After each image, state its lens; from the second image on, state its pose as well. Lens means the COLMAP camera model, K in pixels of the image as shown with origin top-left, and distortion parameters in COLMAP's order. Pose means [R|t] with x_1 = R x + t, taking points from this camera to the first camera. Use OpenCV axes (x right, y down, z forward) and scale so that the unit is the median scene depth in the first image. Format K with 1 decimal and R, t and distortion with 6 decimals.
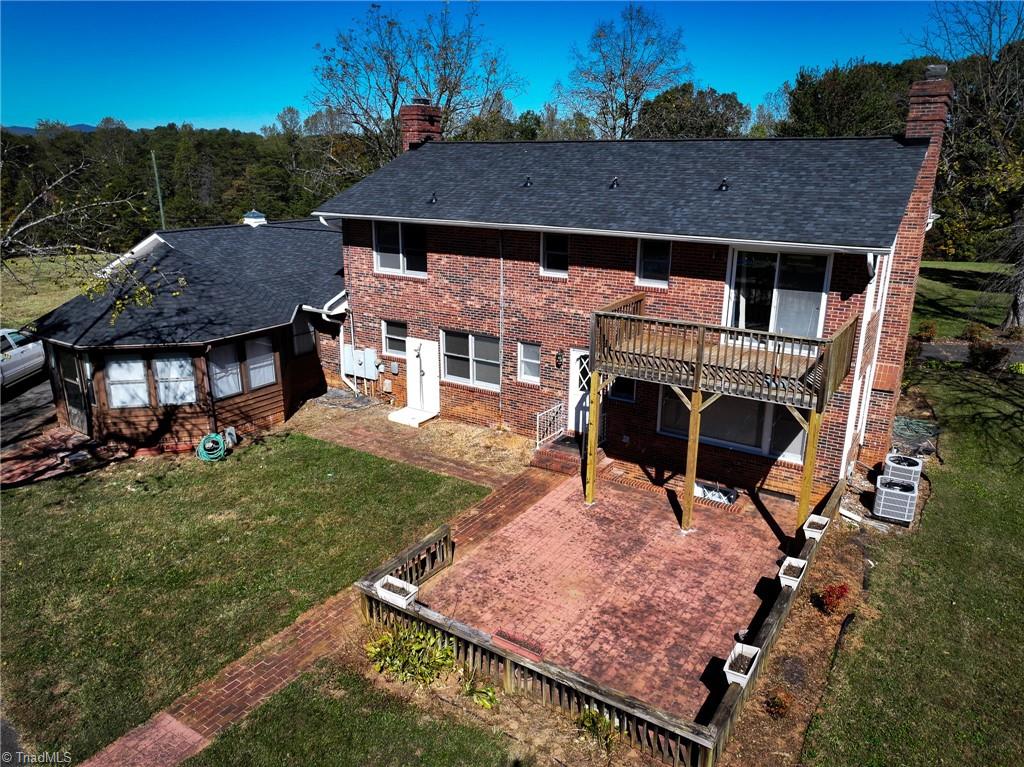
lens RADIAL K [[720.1, 0, 510.9], [0, 720.1, 383.2], [0, 0, 1]] dist [0.001906, 0.016503]
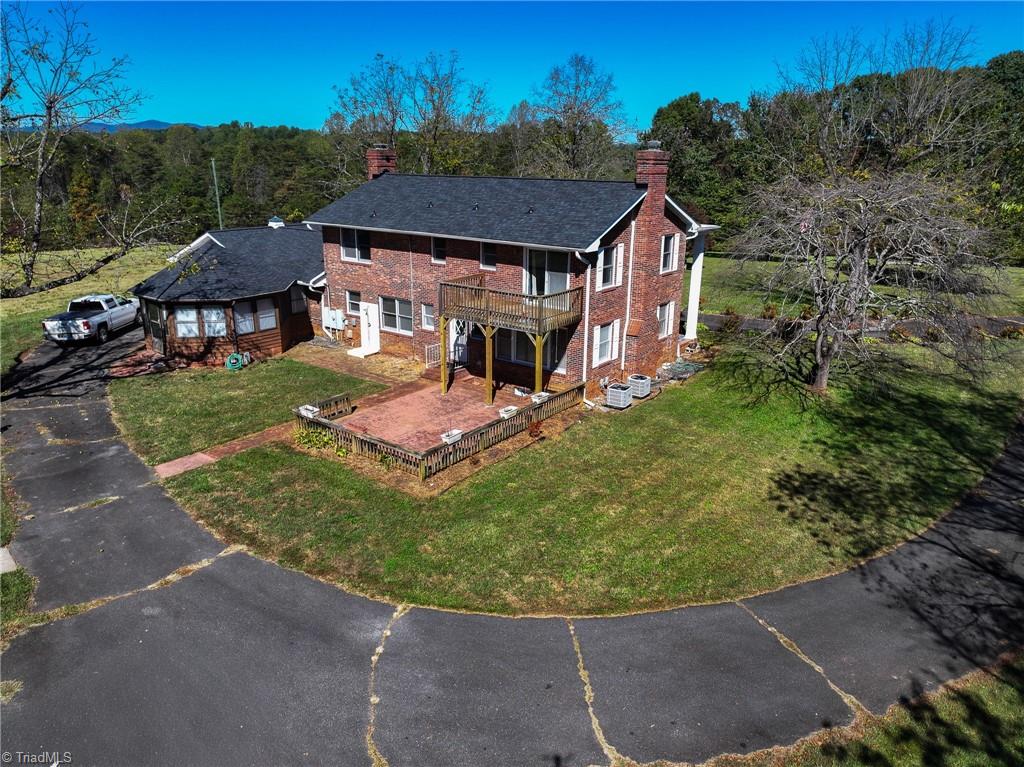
lens RADIAL K [[720.1, 0, 513.3], [0, 720.1, 384.6], [0, 0, 1]] dist [0.001906, 0.016503]
pose [[0.997535, 0.024397, -0.065797, 0.324264], [-0.023845, 0.999674, 0.009167, 0.103235], [0.065999, -0.007576, 0.997791, -0.596396]]
